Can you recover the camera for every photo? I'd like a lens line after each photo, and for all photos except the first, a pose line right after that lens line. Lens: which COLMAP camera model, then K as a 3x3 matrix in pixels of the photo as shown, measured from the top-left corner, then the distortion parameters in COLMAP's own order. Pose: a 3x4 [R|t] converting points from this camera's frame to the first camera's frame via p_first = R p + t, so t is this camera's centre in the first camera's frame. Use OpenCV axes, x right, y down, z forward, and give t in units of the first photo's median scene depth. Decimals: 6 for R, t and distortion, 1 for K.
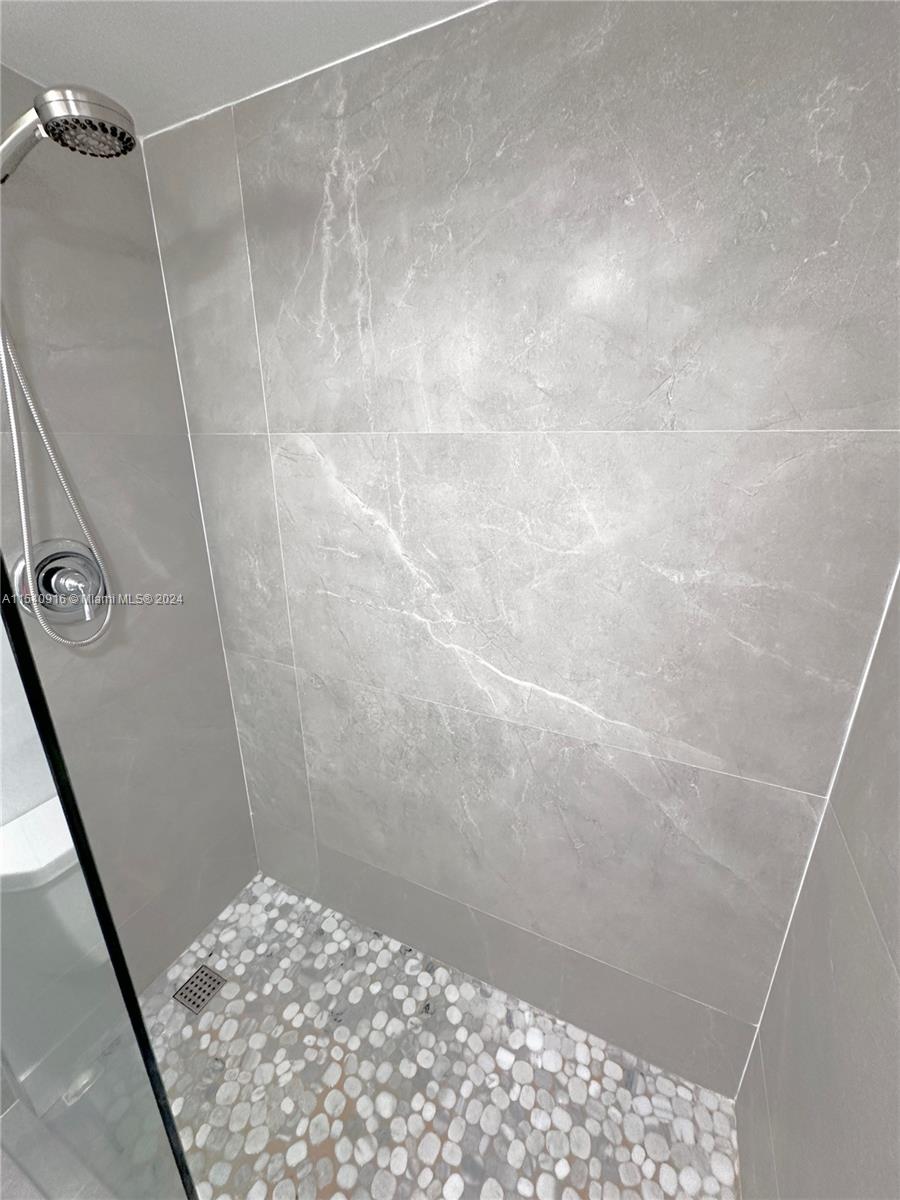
lens RADIAL K [[481.0, 0, 449.7], [0, 481.0, 599.1], [0, 0, 1]] dist [-0.001285, -0.000086]
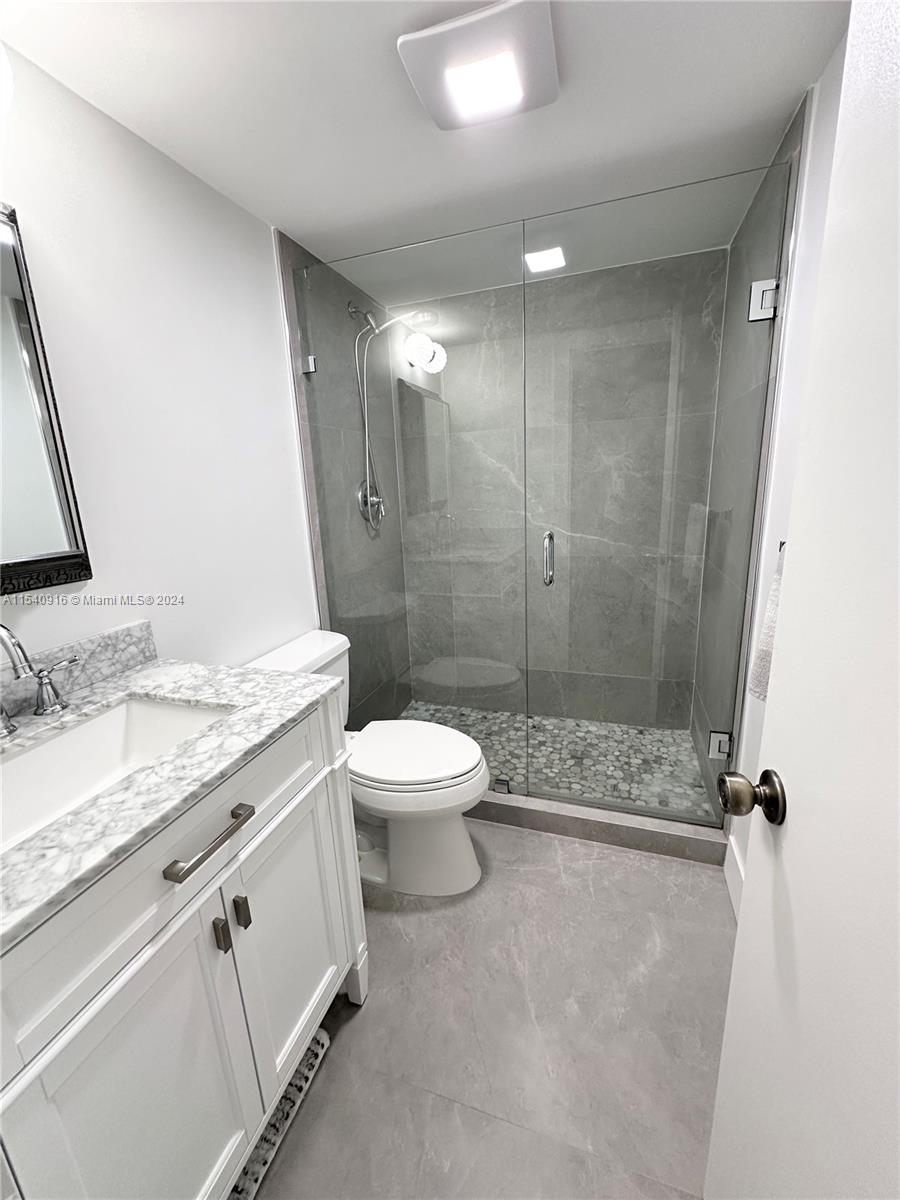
lens RADIAL K [[481.0, 0, 449.1], [0, 481.0, 600.3], [0, 0, 1]] dist [-0.001285, -0.000086]
pose [[0.992640, -0.067779, 0.100359, -0.632784], [0.076791, 0.993081, -0.088843, 0.584055], [-0.093643, 0.095896, 0.990977, -1.053764]]
